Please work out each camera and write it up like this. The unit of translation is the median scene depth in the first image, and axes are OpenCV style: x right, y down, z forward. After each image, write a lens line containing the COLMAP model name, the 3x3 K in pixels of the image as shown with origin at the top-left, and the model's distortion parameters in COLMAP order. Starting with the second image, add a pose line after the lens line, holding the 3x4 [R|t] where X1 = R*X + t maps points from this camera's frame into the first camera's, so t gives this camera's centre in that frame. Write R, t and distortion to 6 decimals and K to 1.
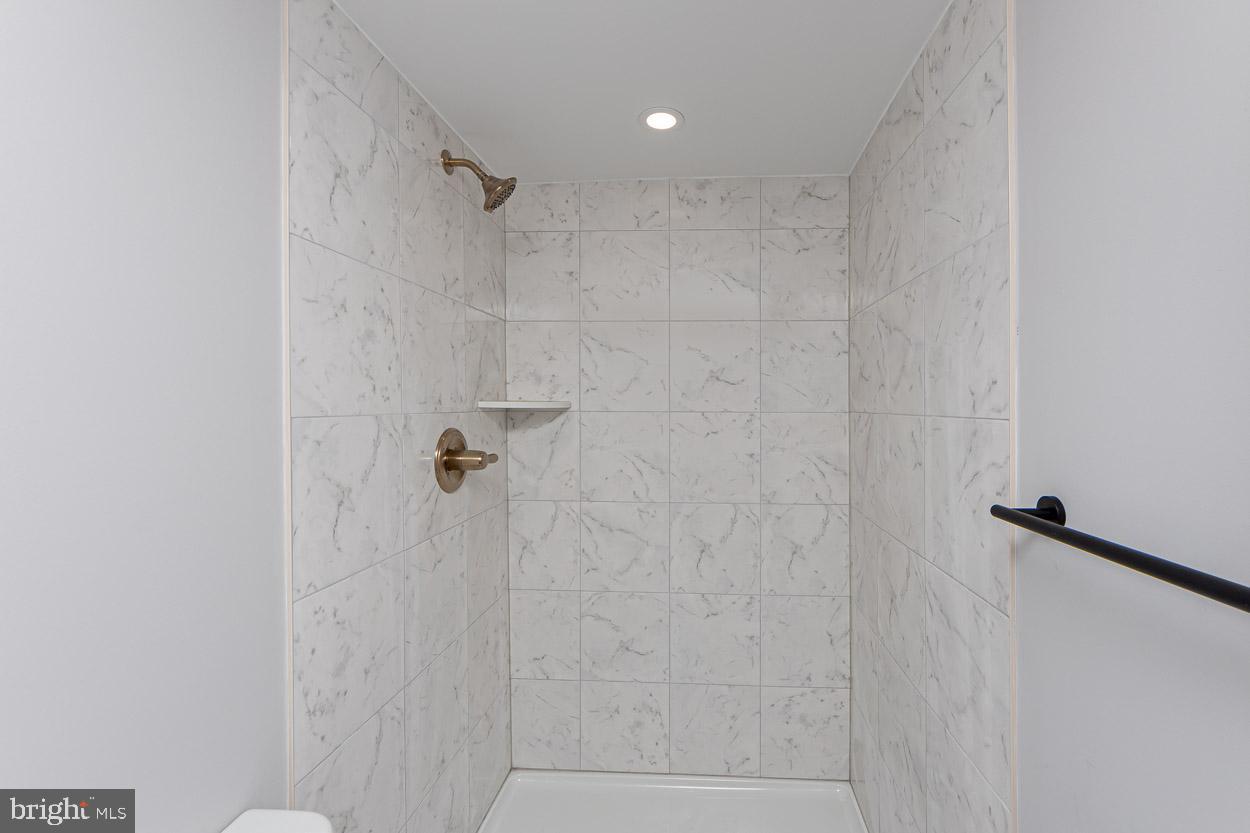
lens RADIAL K [[480.7, 0, 625.3], [0, 480.7, 395.9], [0, 0, 1]] dist [-0.000640, -0.000143]
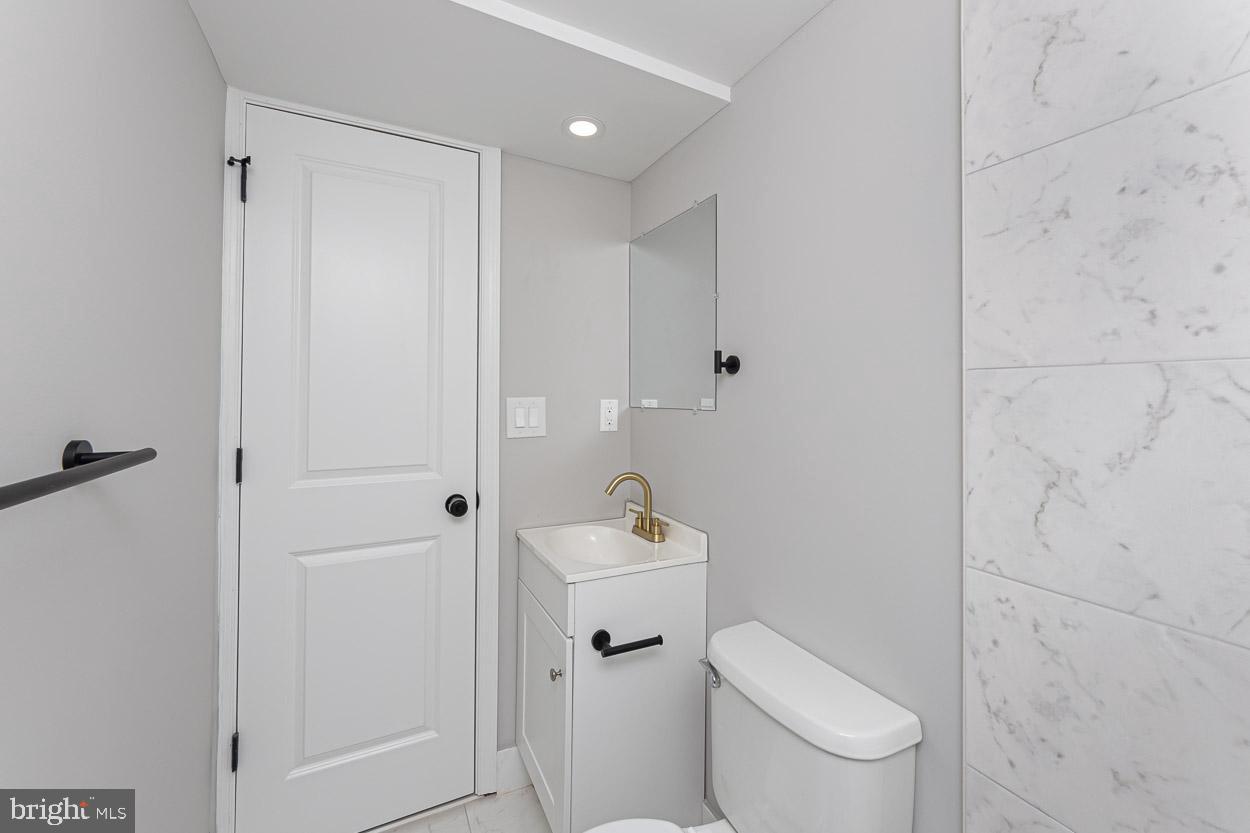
lens RADIAL K [[480.7, 0, 625.3], [0, 480.7, 395.9], [0, 0, 1]] dist [-0.000640, -0.000143]
pose [[-0.788729, -0.008394, -0.614683, 0.367488], [0.000898, 0.999890, -0.014807, 0.098097], [0.614740, -0.012230, -0.788635, 1.181584]]
